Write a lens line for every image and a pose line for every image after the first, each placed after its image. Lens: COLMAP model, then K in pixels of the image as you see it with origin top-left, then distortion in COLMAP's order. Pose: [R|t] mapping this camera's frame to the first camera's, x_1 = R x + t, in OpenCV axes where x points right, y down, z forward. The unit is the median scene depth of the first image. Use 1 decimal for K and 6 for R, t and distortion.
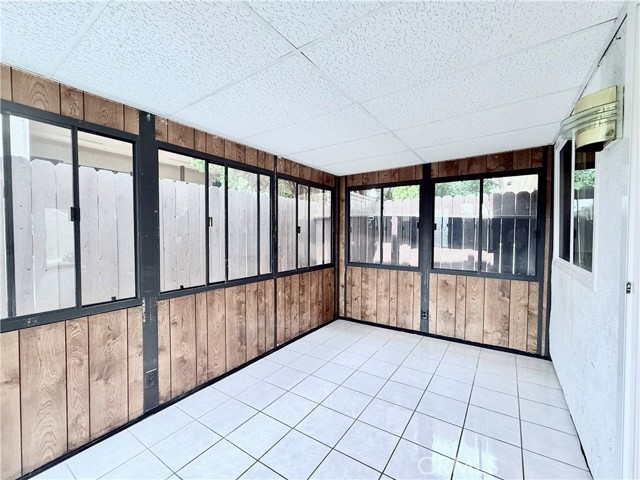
lens RADIAL K [[274.0, 0, 320.0], [0, 274.0, 240.0], [0, 0, 1]] dist [-0.000149, -0.000034]
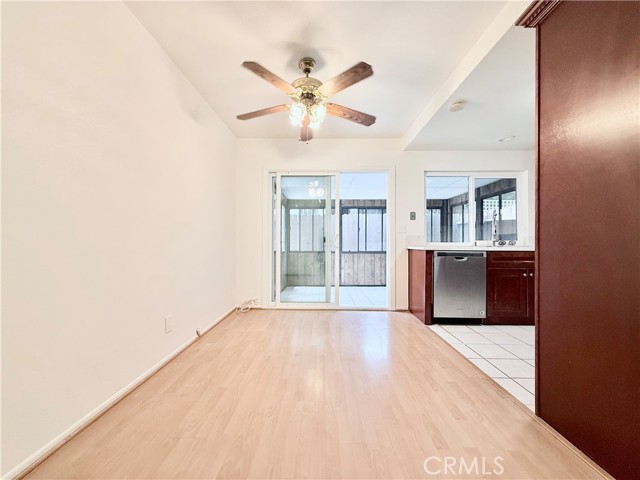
lens RADIAL K [[254.3, 0, 320.0], [0, 254.3, 240.0], [0, 0, 1]] dist [-0.000258, -0.000014]
pose [[0.540540, -0.002738, -0.841314, 1.199878], [-0.024362, 0.999524, -0.018905, 0.076227], [0.840965, 0.030716, 0.540217, -0.583835]]
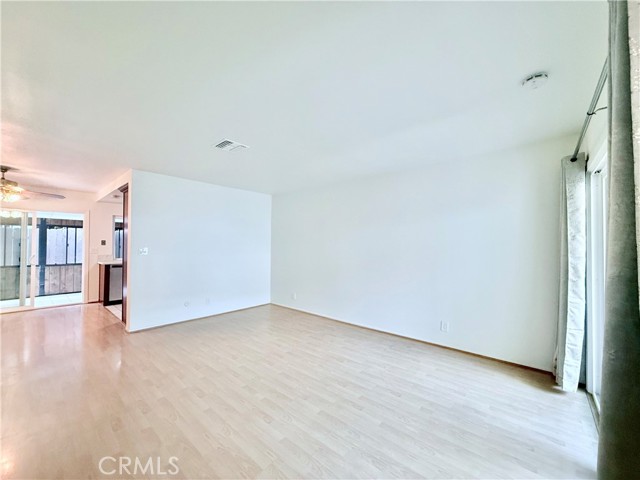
lens RADIAL K [[254.3, 0, 320.0], [0, 254.3, 240.0], [0, 0, 1]] dist [-0.000258, -0.000014]
pose [[0.991466, 0.003060, -0.130329, 2.279021], [-0.008413, 0.999142, -0.040544, -0.022321], [0.130093, 0.041295, 0.990641, -1.257302]]
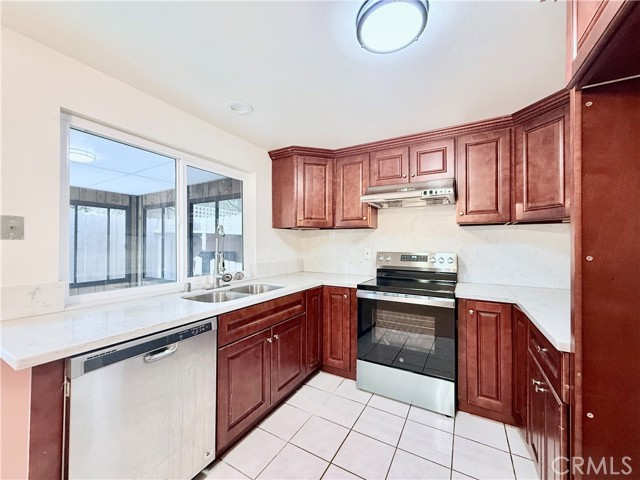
lens RADIAL K [[254.3, 0, 320.0], [0, 254.3, 240.0], [0, 0, 1]] dist [-0.000258, -0.000014]
pose [[0.997375, 0.002427, 0.072369, 0.895223], [0.000235, 0.999324, -0.036750, -0.031312], [-0.072409, 0.036671, 0.996701, -0.030510]]
